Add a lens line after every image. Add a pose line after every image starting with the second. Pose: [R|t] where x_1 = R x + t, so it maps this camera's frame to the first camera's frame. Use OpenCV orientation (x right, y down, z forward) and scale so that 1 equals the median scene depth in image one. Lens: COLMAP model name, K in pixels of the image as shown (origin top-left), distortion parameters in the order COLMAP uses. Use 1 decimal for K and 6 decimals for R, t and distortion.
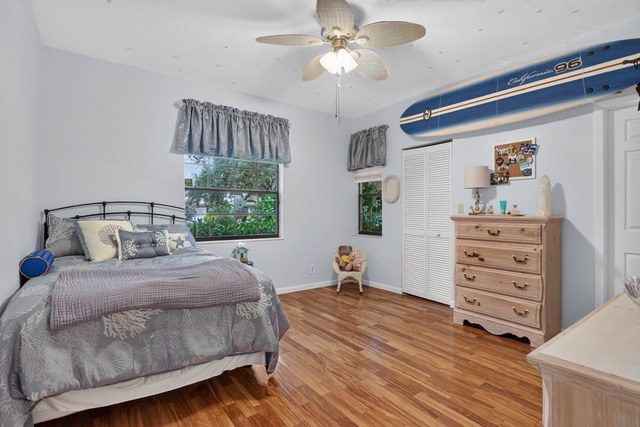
lens RADIAL K [[321.7, 0, 318.9], [0, 321.7, 213.0], [0, 0, 1]] dist [-0.014228, -0.000388]
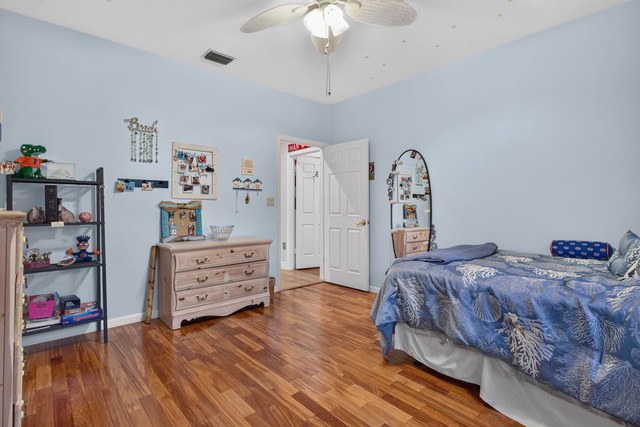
lens RADIAL K [[321.7, 0, 320.7], [0, 321.7, 210.4], [0, 0, 1]] dist [-0.014228, -0.000388]
pose [[-0.995496, 0.009659, -0.094313, 0.168697], [0.008077, 0.999820, 0.017142, 0.001118], [0.094461, 0.016303, -0.995395, 2.064278]]
